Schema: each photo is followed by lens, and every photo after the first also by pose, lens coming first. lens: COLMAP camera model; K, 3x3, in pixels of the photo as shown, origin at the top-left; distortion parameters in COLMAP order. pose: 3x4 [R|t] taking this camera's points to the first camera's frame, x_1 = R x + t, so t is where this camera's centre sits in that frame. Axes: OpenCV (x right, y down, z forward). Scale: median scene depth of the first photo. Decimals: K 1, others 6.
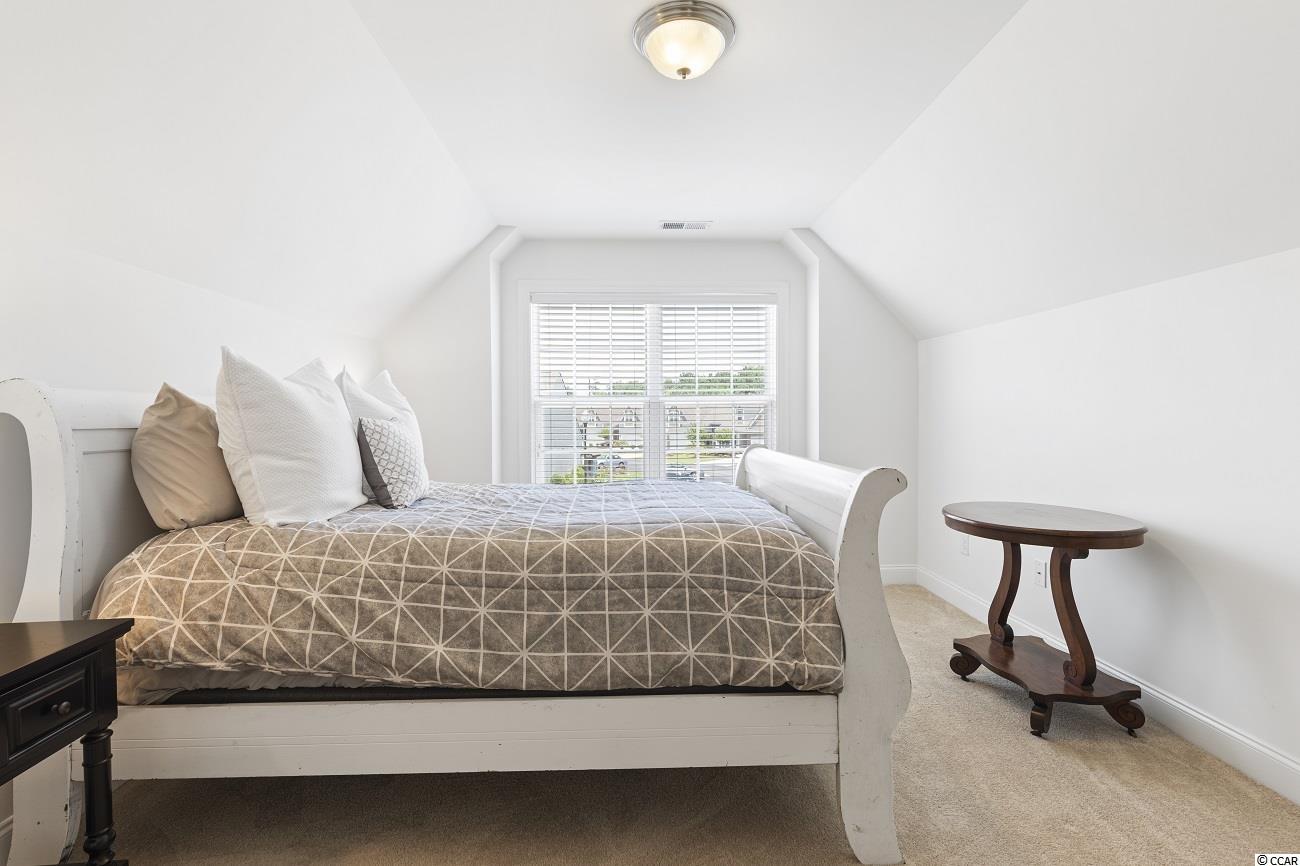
lens RADIAL K [[604.6, 0, 648.0], [0, 604.6, 424.7], [0, 0, 1]] dist [0.001747, -0.000150]
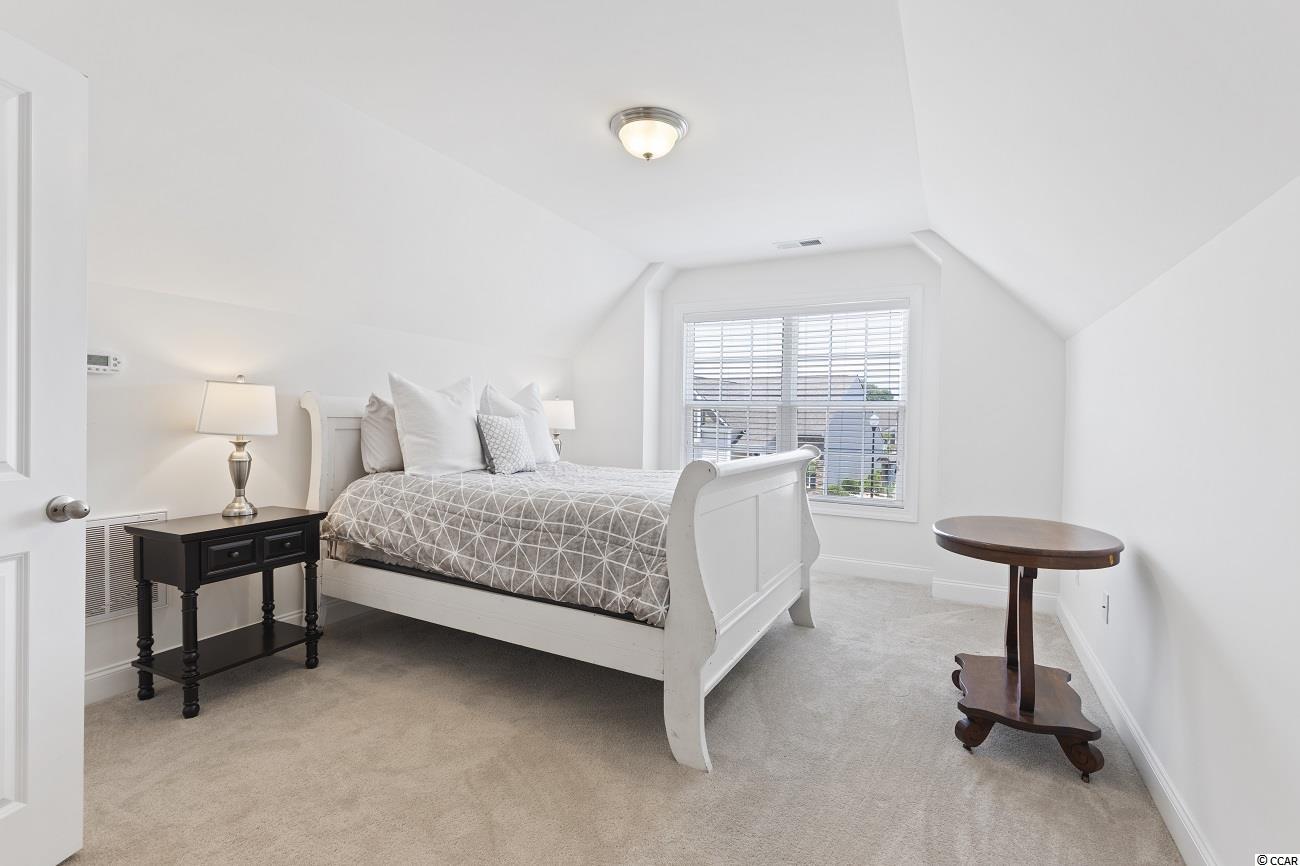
lens RADIAL K [[604.6, 0, 654.8], [0, 604.6, 428.7], [0, 0, 1]] dist [0.001747, -0.000150]
pose [[0.863207, 0.030919, -0.503902, 0.927463], [-0.029399, 0.999508, 0.010967, -0.006730], [0.503993, 0.005347, 0.863691, -0.153955]]
